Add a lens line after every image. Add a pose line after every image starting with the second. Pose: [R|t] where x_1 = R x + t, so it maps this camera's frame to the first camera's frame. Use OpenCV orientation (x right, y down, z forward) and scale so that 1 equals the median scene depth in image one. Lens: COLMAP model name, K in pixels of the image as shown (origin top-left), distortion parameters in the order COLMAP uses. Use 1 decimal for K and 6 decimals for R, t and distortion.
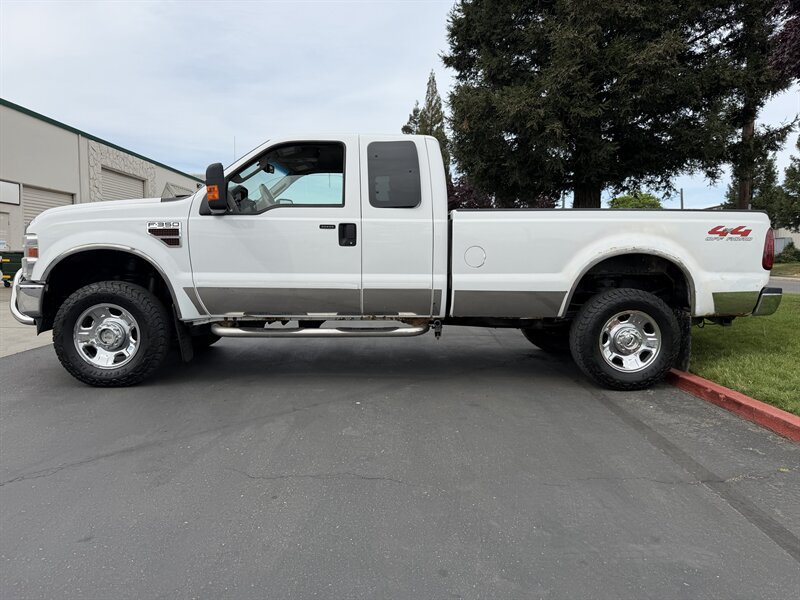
lens RADIAL K [[561.6, 0, 423.8], [0, 561.6, 289.0], [0, 0, 1]] dist [0.002448, -0.005259]
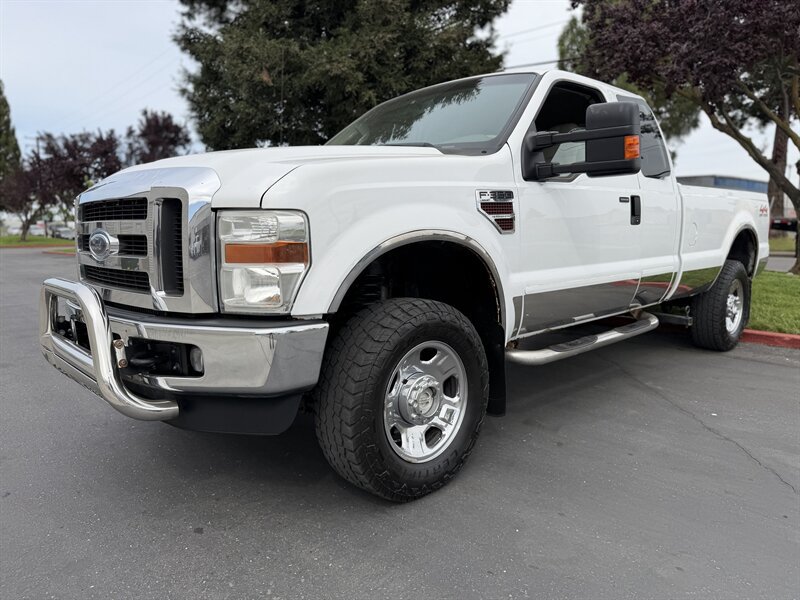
lens RADIAL K [[561.6, 0, 393.9], [0, 561.6, 294.3], [0, 0, 1]] dist [0.002448, -0.005259]
pose [[0.761468, -0.095208, 0.641172, -0.930524], [0.059841, 0.995255, 0.076718, -0.062339], [-0.645435, -0.020050, 0.763552, 0.614016]]
